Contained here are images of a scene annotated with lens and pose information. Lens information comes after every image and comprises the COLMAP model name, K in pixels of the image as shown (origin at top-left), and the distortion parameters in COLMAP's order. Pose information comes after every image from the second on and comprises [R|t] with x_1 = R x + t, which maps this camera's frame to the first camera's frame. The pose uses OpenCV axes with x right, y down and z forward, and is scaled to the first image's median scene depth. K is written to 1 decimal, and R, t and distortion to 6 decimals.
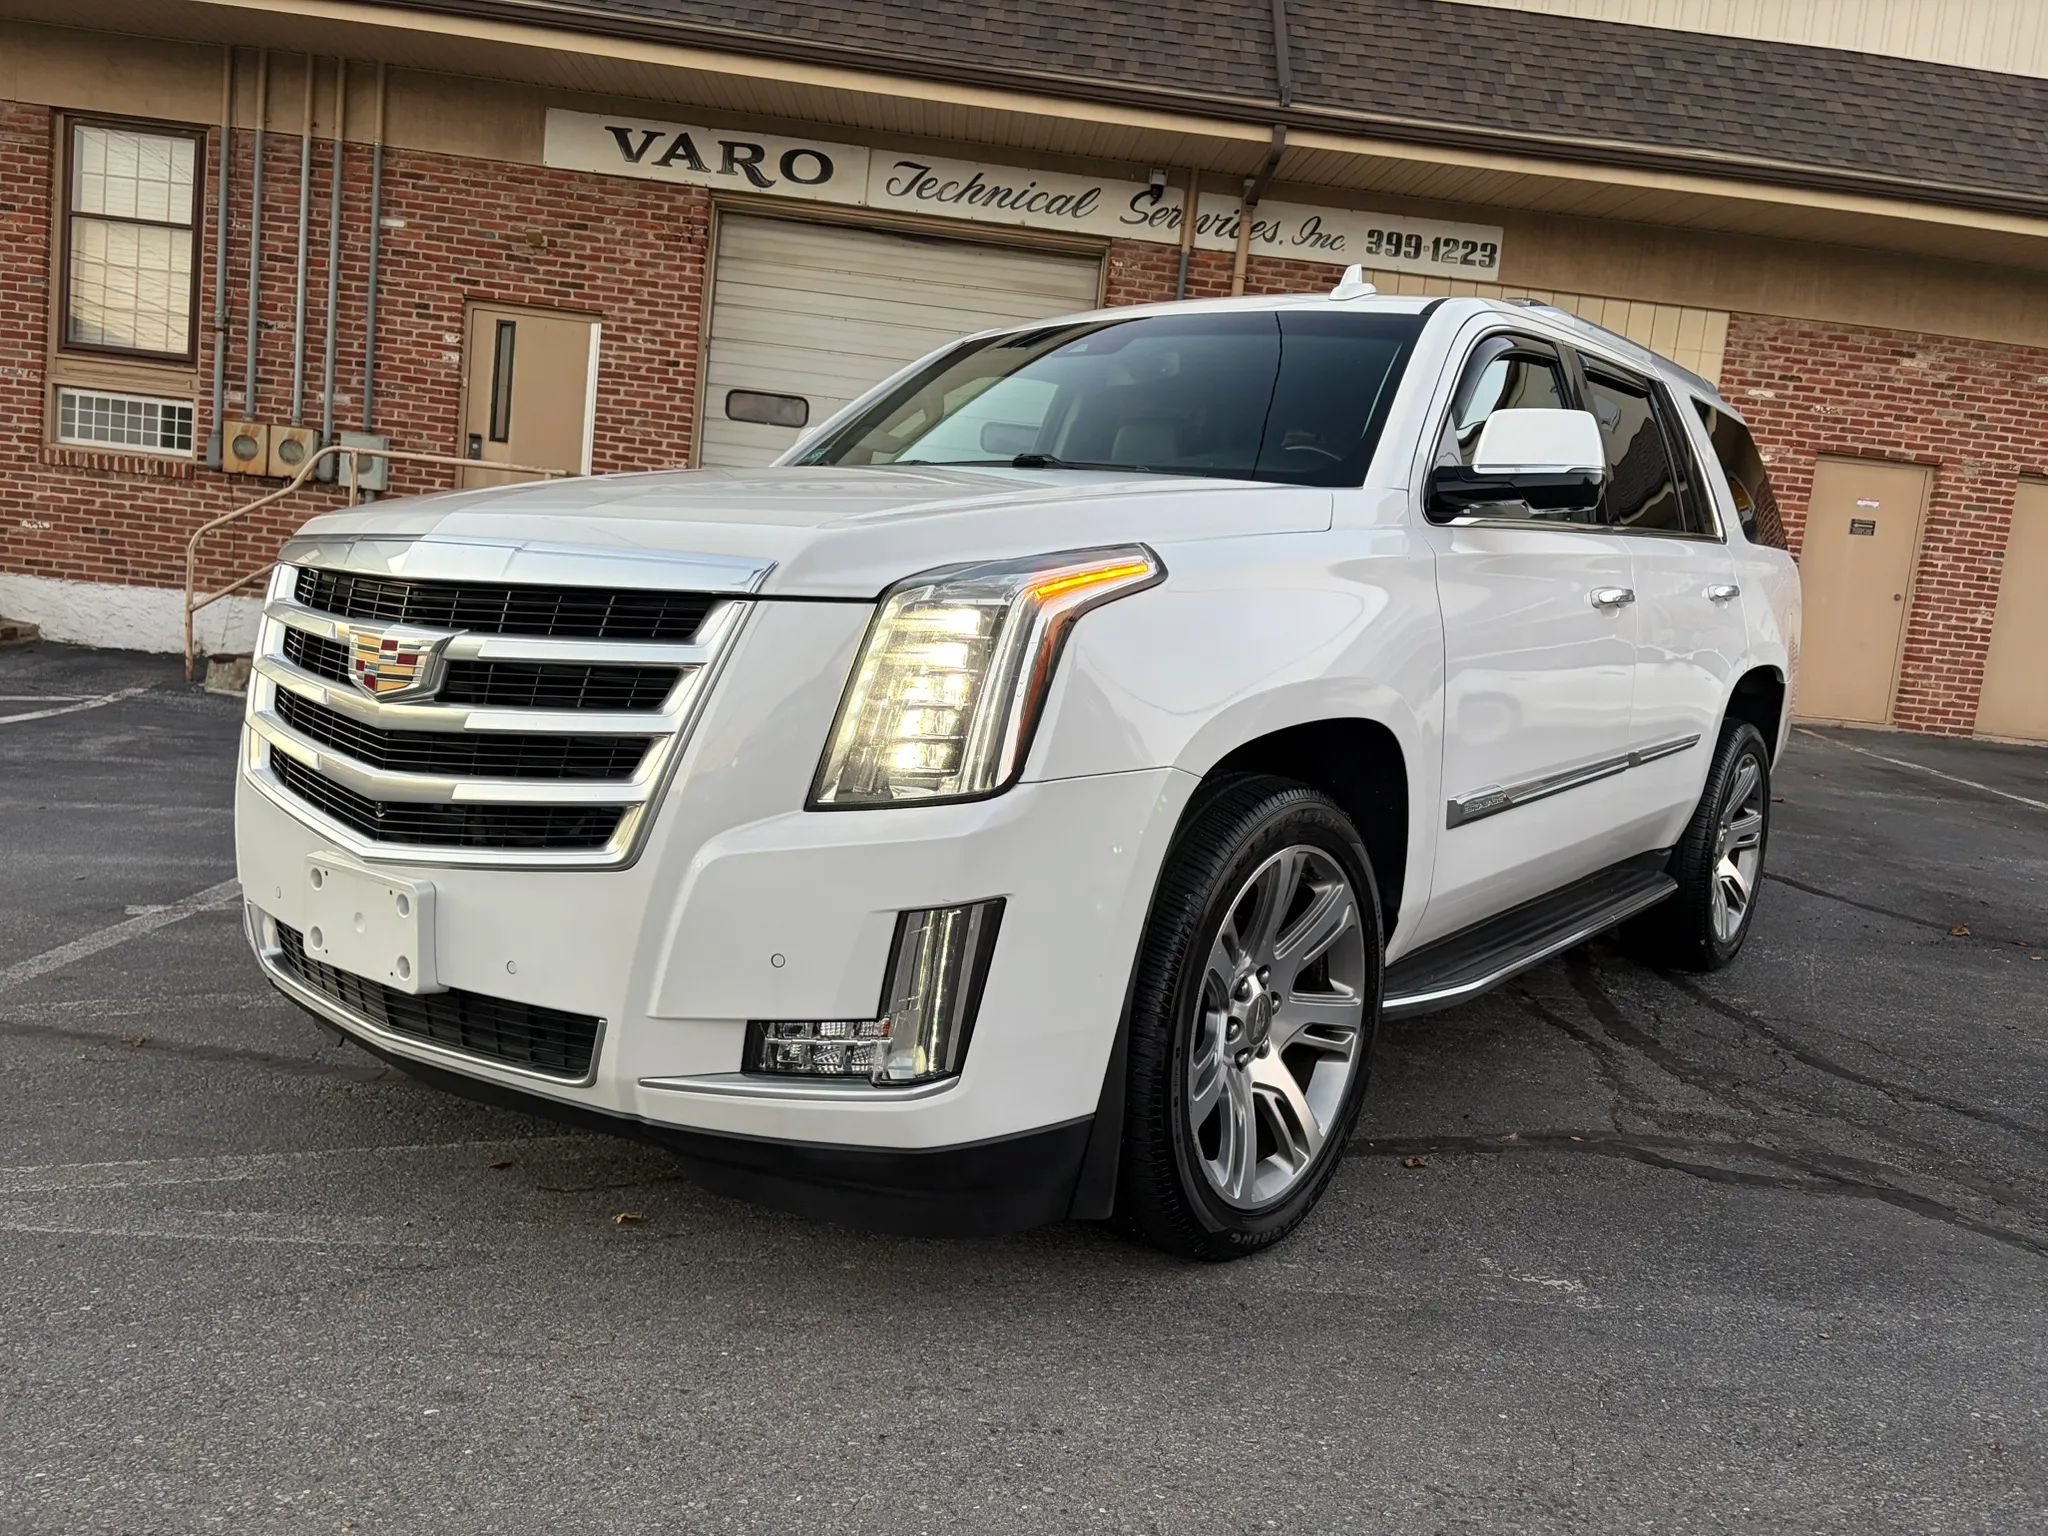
lens RADIAL K [[1546.6, 0, 1028.9], [0, 1546.6, 771.5], [0, 0, 1]] dist [0.063872, -0.067786]
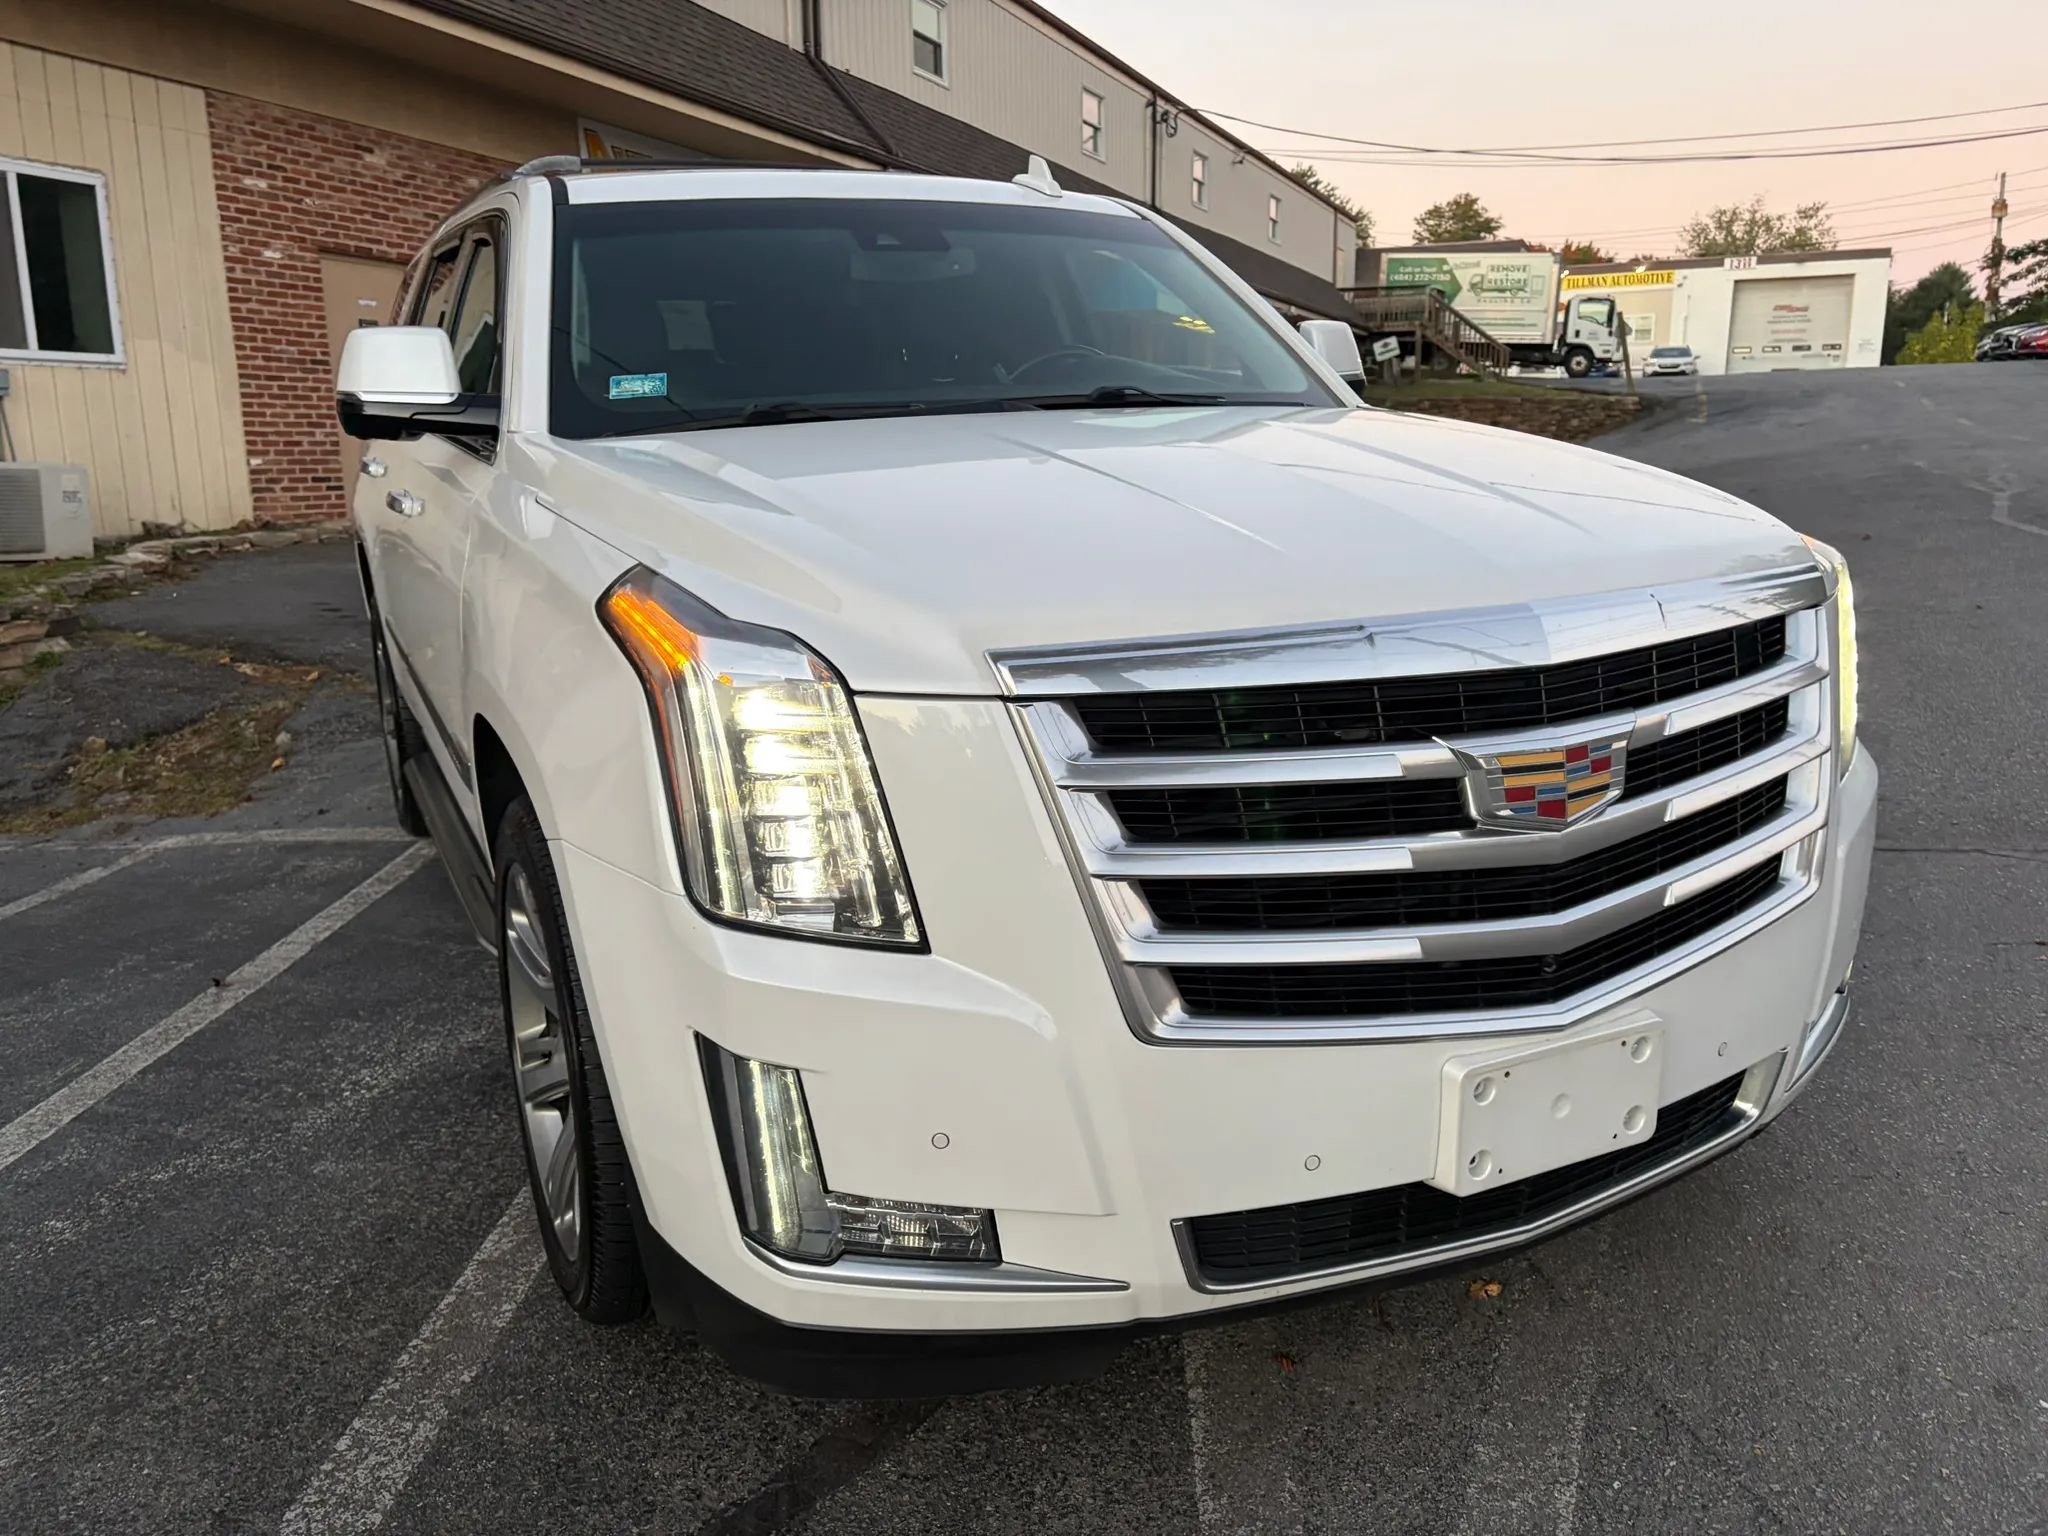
lens RADIAL K [[1546.6, 0, 1010.1], [0, 1546.6, 781.6], [0, 0, 1]] dist [0.063872, -0.067786]
pose [[0.450736, -0.286581, 0.845405, -0.239525], [0.155442, 0.957794, 0.241803, -0.059815], [-0.879019, 0.022422, 0.476258, 0.177059]]
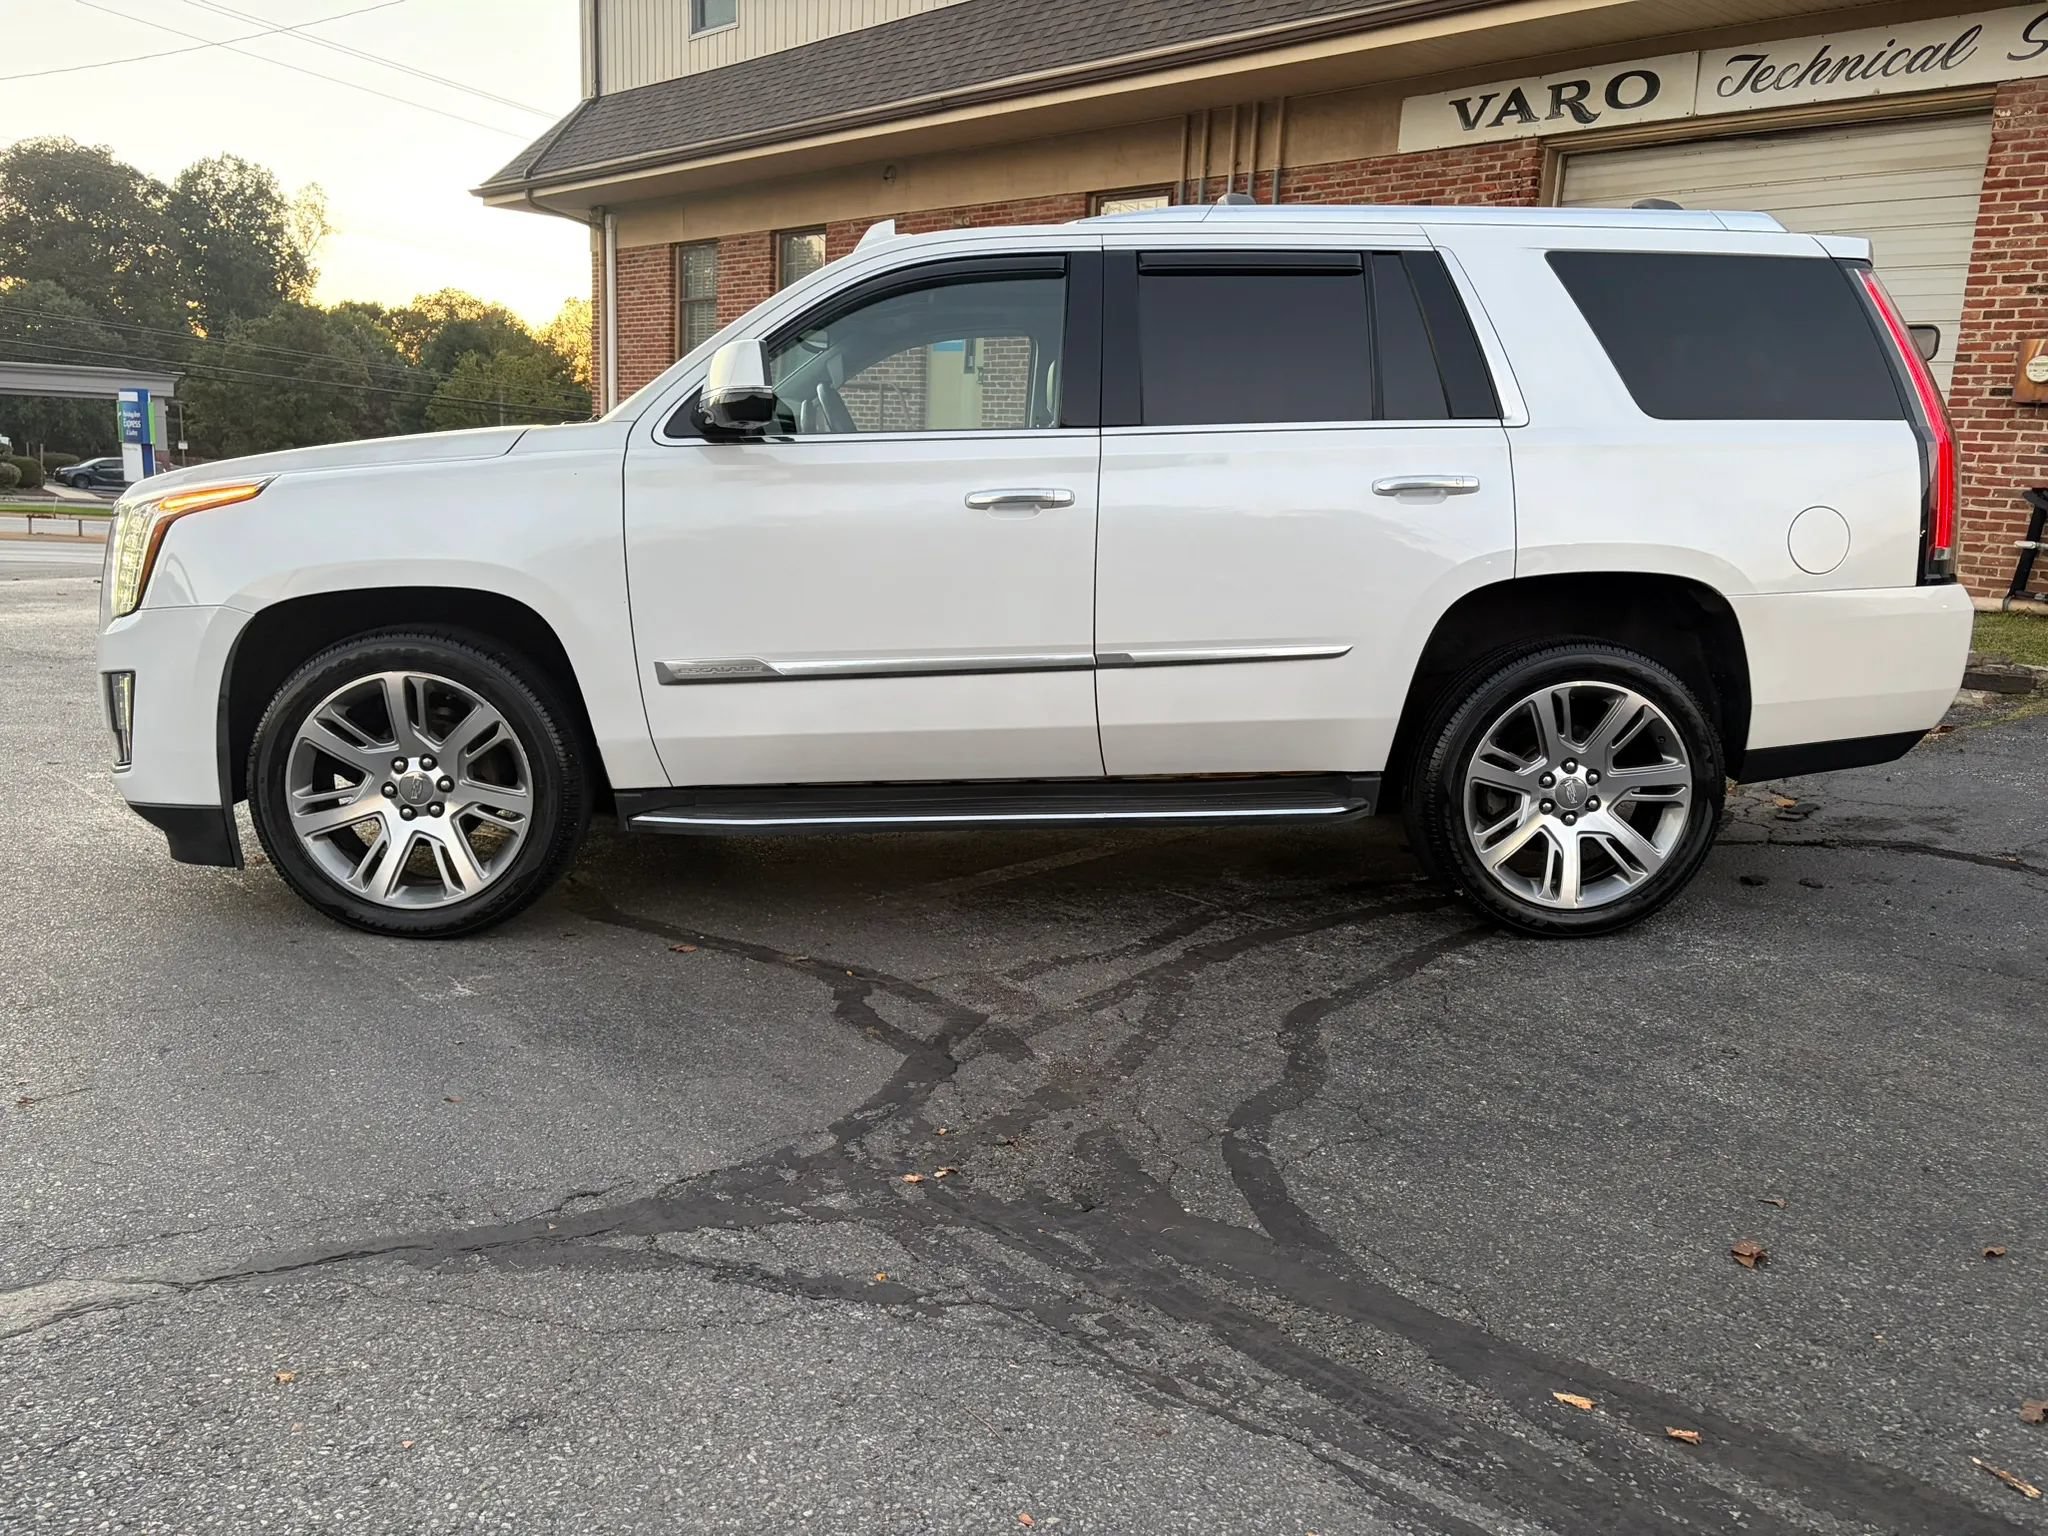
lens RADIAL K [[1546.6, 0, 1034.9], [0, 1546.6, 771.5], [0, 0, 1]] dist [0.063872, -0.067786]
pose [[0.652464, 0.079635, -0.753624, 0.379557], [-0.067175, 0.996626, 0.047155, 0.007301], [0.754836, 0.019858, 0.655613, 0.104597]]
